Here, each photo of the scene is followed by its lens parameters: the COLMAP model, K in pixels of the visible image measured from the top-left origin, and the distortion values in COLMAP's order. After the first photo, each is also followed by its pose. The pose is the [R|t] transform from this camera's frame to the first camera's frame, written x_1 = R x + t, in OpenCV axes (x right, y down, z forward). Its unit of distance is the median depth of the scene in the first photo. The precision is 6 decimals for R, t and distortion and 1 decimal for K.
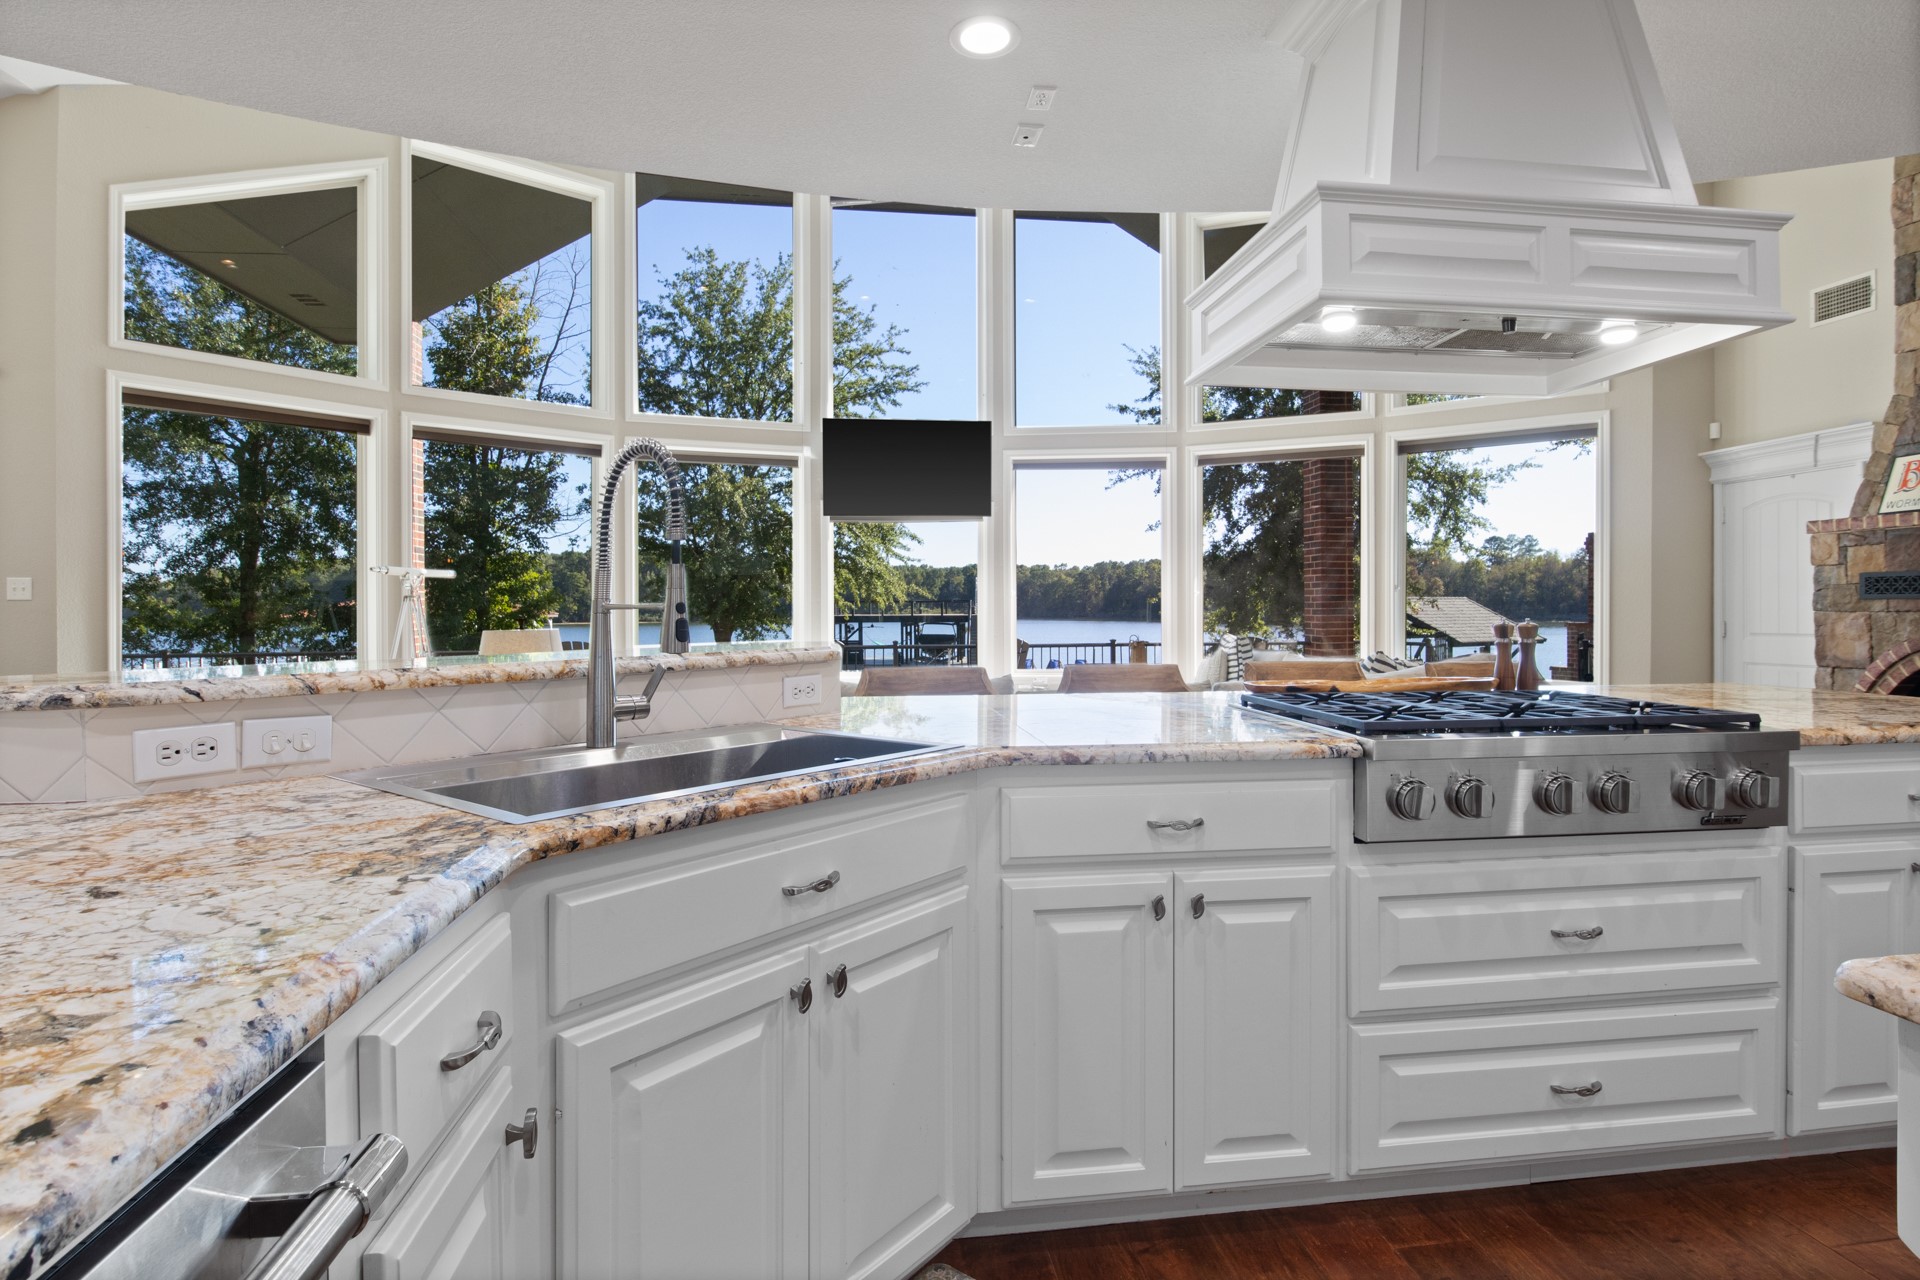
lens RADIAL K [[972.8, 0, 956.4], [0, 972.8, 618.9], [0, 0, 1]] dist [-0.006152, -0.001614]
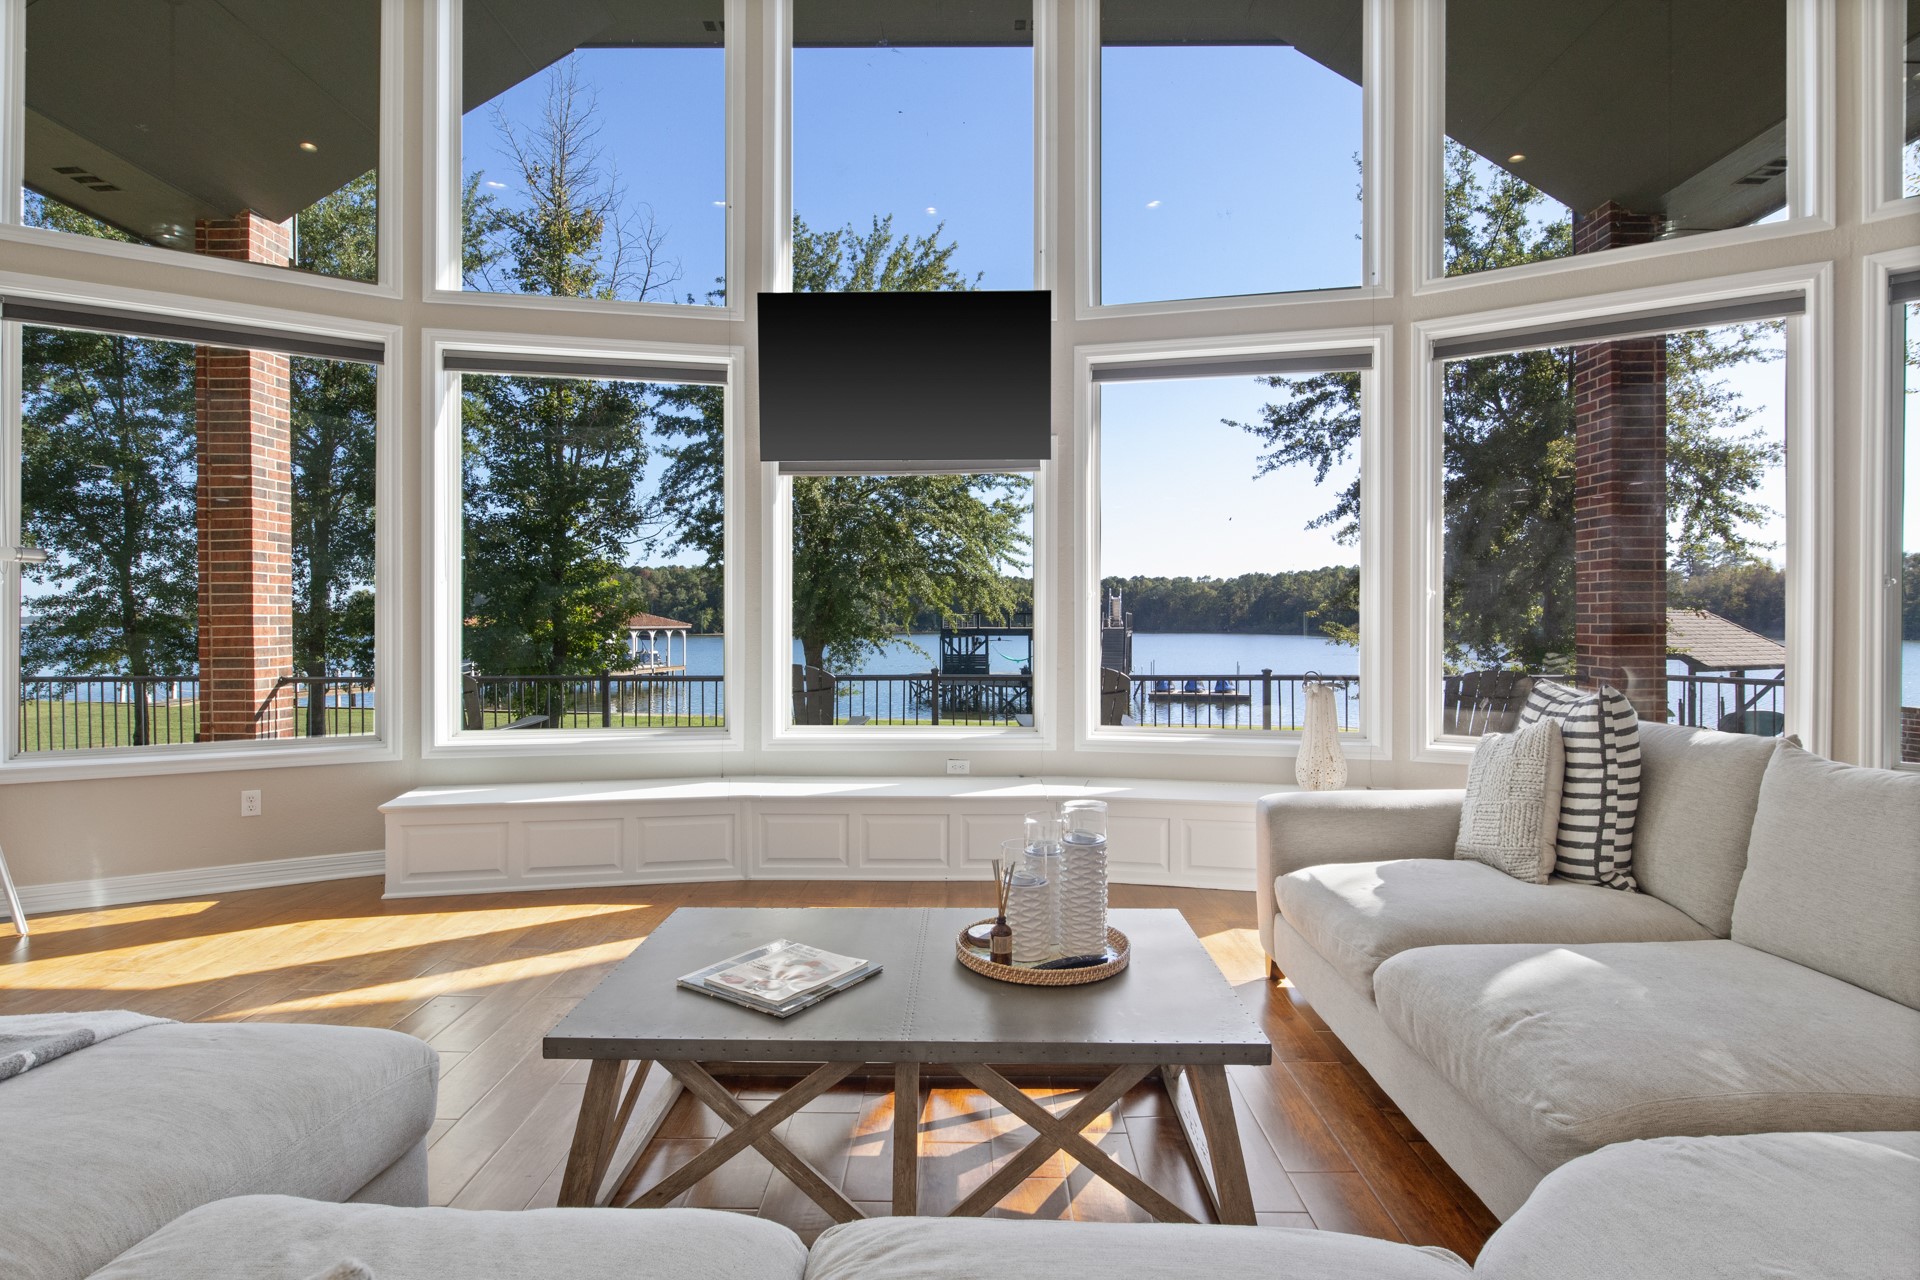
lens RADIAL K [[972.8, 0, 958.8], [0, 972.8, 629.4], [0, 0, 1]] dist [-0.006152, -0.001614]
pose [[0.990233, 0.005363, -0.139317, 0.020791], [-0.005630, 0.999983, -0.001522, -0.001493], [0.139307, 0.002291, 0.990247, 0.143271]]
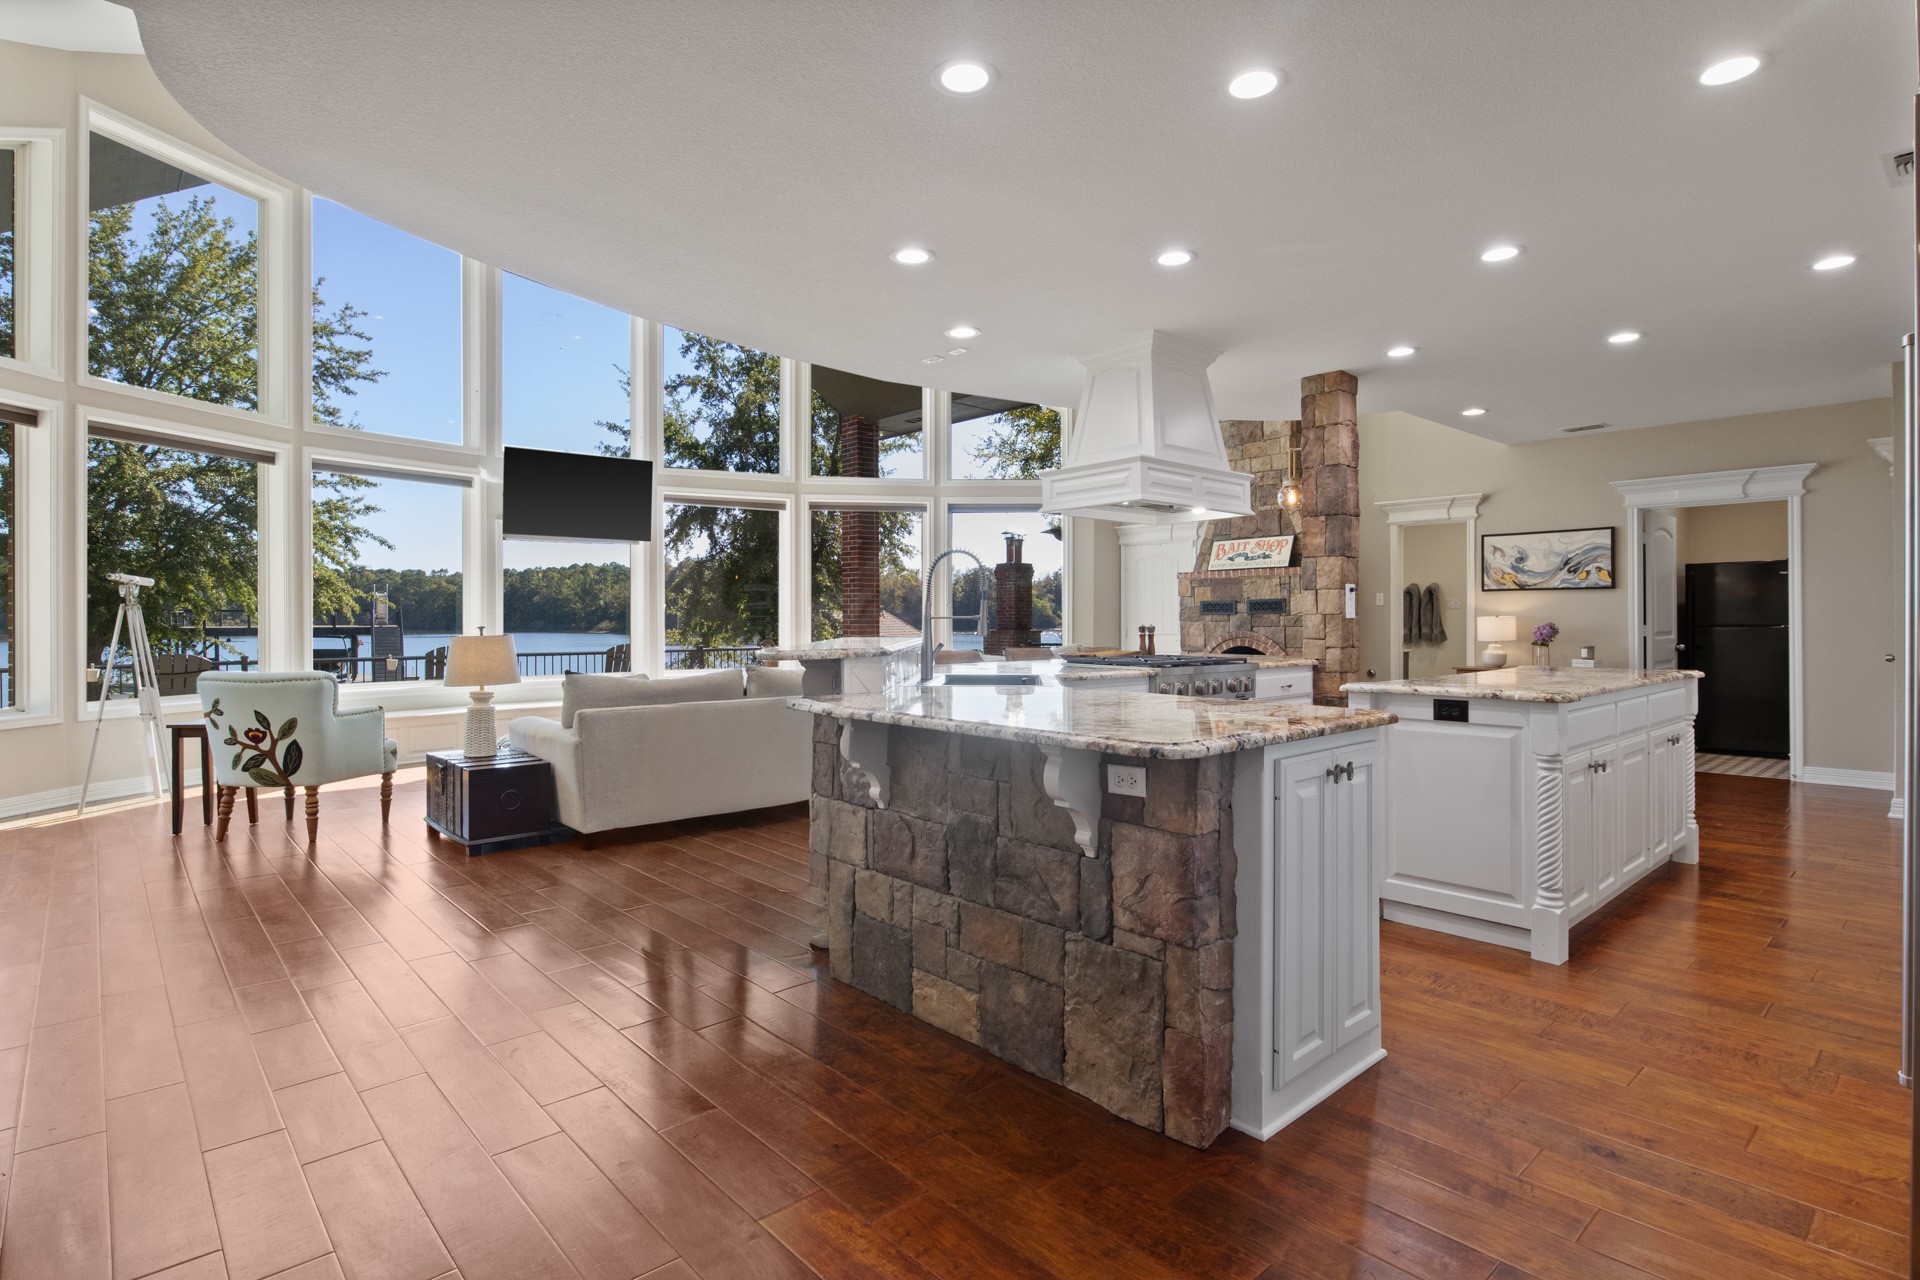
lens RADIAL K [[972.8, 0, 951.5], [0, 972.8, 621.9], [0, 0, 1]] dist [-0.006152, -0.001614]
pose [[0.829635, 0.000450, 0.558306, -0.107500], [0.004046, 0.999969, -0.006819, 0.000916], [-0.558291, 0.007916, 0.829607, -0.062604]]
